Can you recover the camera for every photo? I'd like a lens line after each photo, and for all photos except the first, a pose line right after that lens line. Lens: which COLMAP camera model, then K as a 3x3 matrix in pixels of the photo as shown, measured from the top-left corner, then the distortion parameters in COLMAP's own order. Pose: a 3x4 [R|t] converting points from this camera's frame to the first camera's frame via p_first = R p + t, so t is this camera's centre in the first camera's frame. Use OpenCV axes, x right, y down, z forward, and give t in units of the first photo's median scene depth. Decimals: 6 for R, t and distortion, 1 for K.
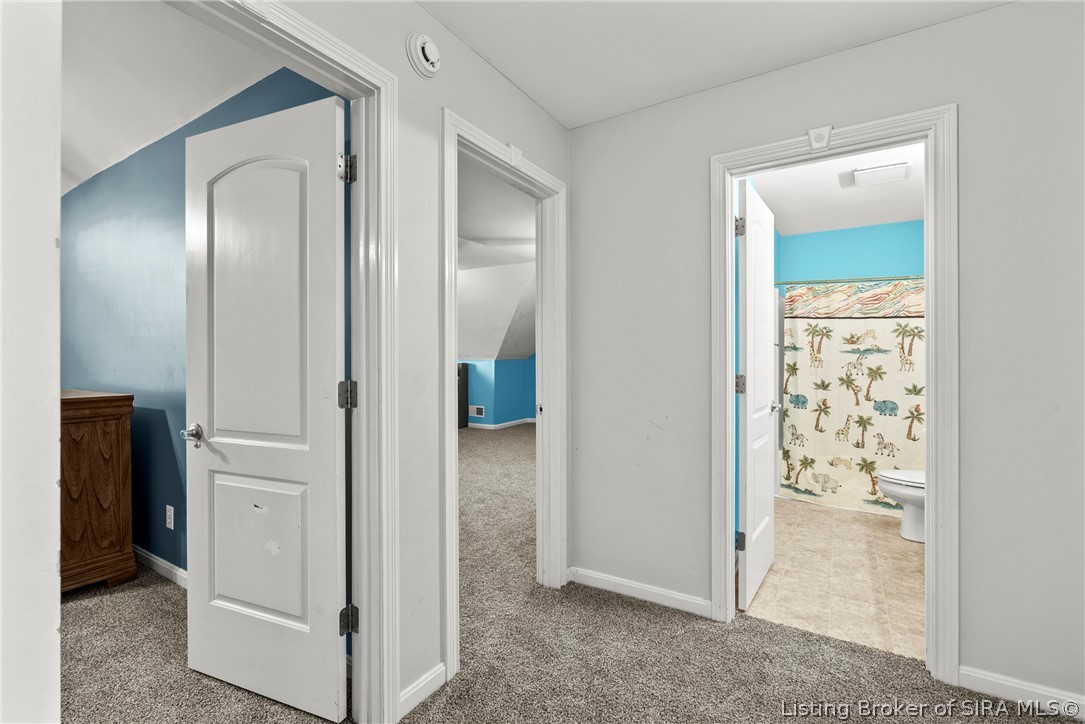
lens RADIAL K [[477.2, 0, 536.4], [0, 477.2, 358.7], [0, 0, 1]] dist [-0.005110, 0.000417]
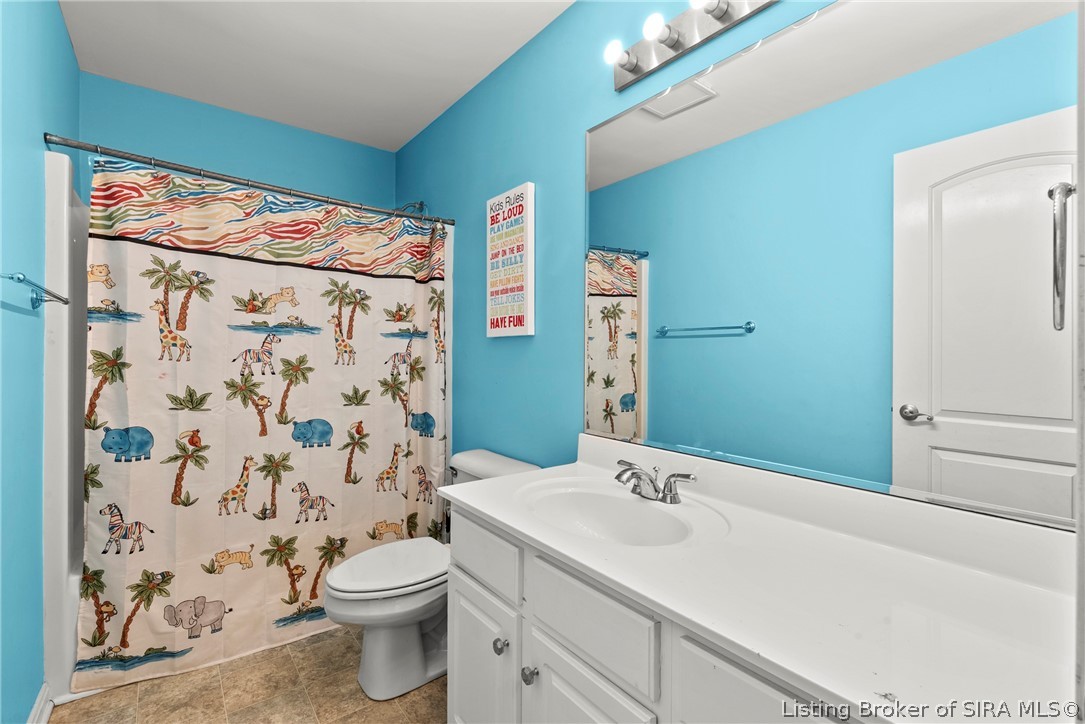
lens RADIAL K [[477.2, 0, 533.7], [0, 477.2, 354.7], [0, 0, 1]] dist [-0.005110, 0.000417]
pose [[0.336218, -0.000282, 0.941784, 0.292323], [-0.006061, 0.999979, 0.002463, 0.009948], [-0.941765, -0.006536, 0.336210, 0.554113]]
